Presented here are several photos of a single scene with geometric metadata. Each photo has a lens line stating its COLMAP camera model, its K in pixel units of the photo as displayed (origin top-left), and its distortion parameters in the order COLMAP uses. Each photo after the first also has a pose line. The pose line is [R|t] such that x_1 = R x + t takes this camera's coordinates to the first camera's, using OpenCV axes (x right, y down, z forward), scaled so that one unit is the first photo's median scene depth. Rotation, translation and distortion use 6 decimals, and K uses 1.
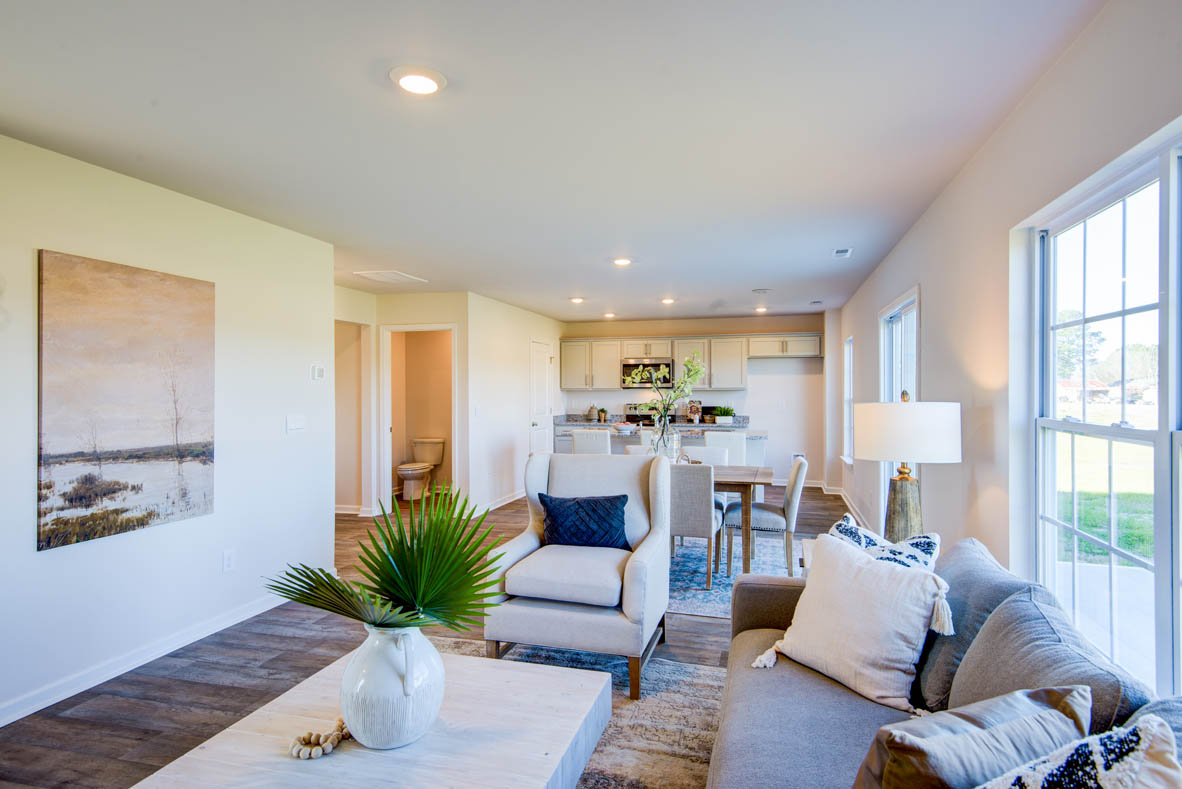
lens RADIAL K [[590.3, 0, 591.0], [0, 590.3, 394.5], [0, 0, 1]] dist [0.019552, -0.009296]
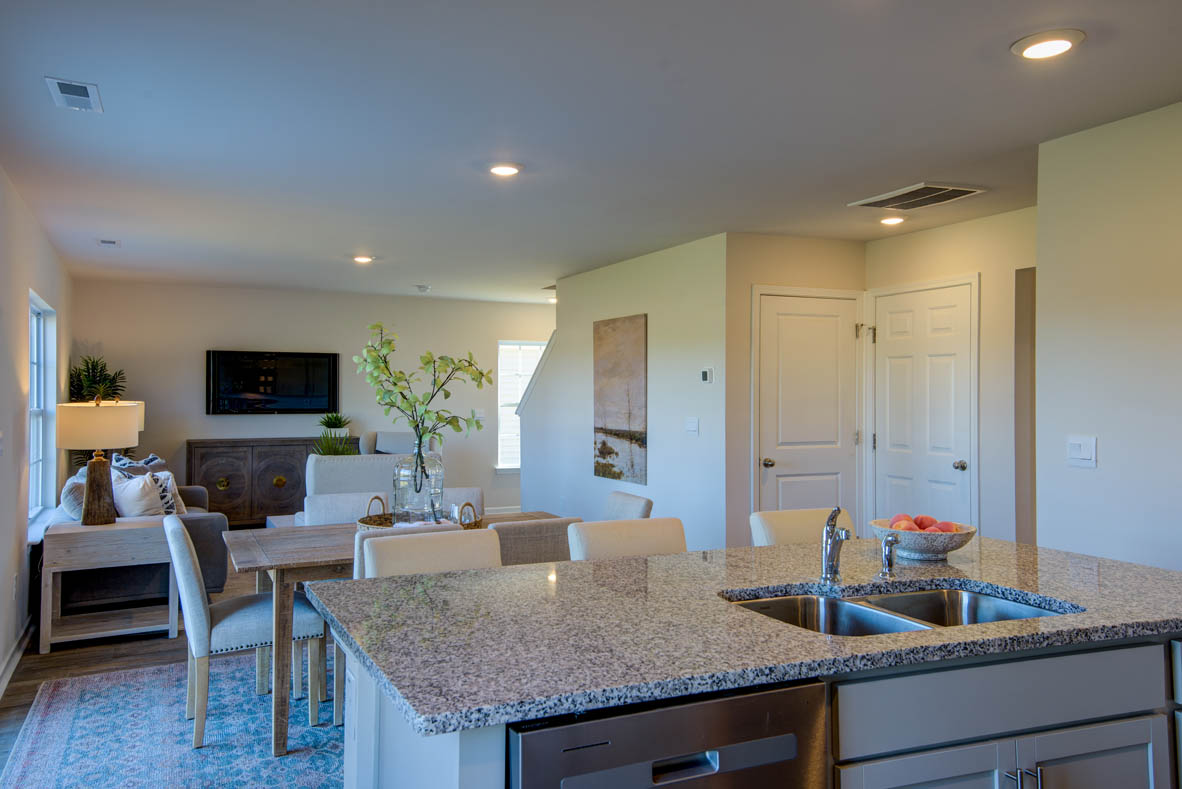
lens RADIAL K [[939.1, 0, 588.8], [0, 939.1, 393.7], [0, 0, 1]] dist [0.140285, 0.001267]
pose [[-0.755411, 0.000013, -0.655251, 0.971845], [-0.004623, 0.999975, 0.005349, -0.020429], [0.655235, 0.007070, -0.755392, 2.881084]]
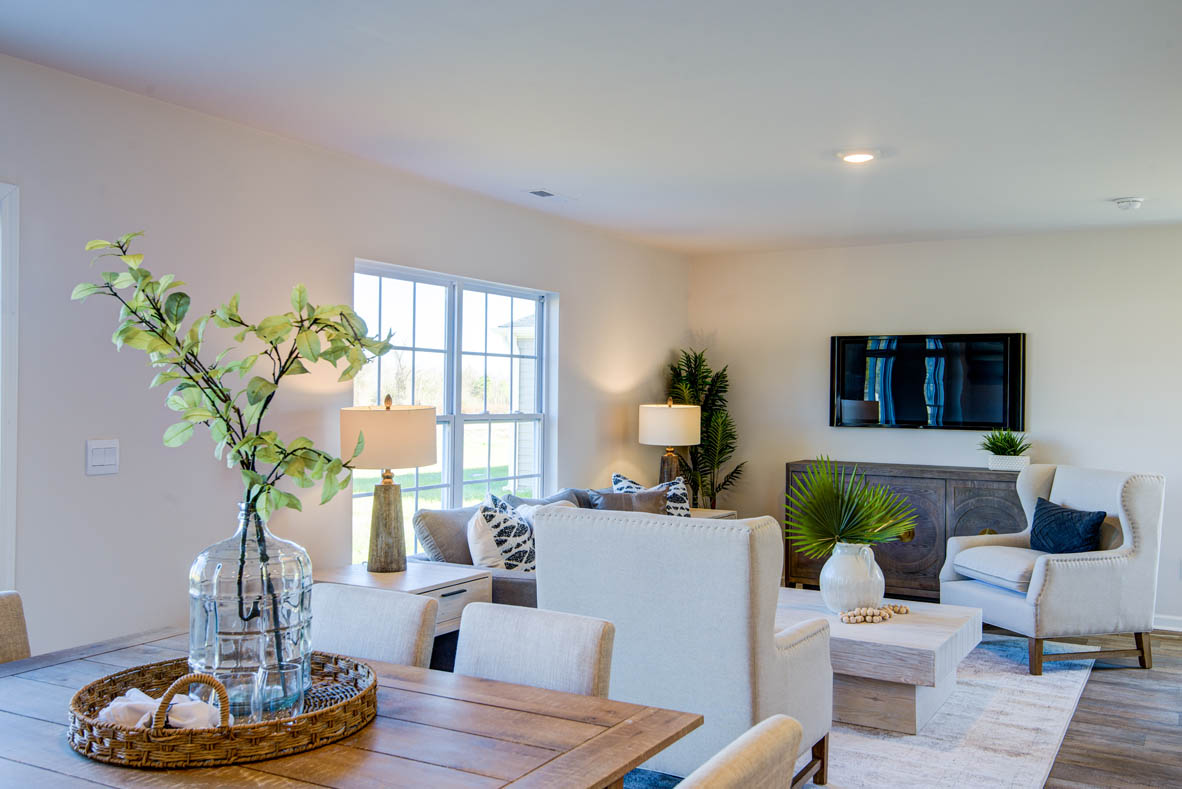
lens RADIAL K [[1077.8, 0, 591.0], [0, 1077.8, 394.5], [0, 0, 1]] dist [0.043588, 0.000361]
pose [[-0.970280, -0.009567, 0.241798, -0.200920], [-0.008148, 0.999943, 0.006868, -0.016753], [-0.241850, 0.004693, -0.970302, 2.262705]]
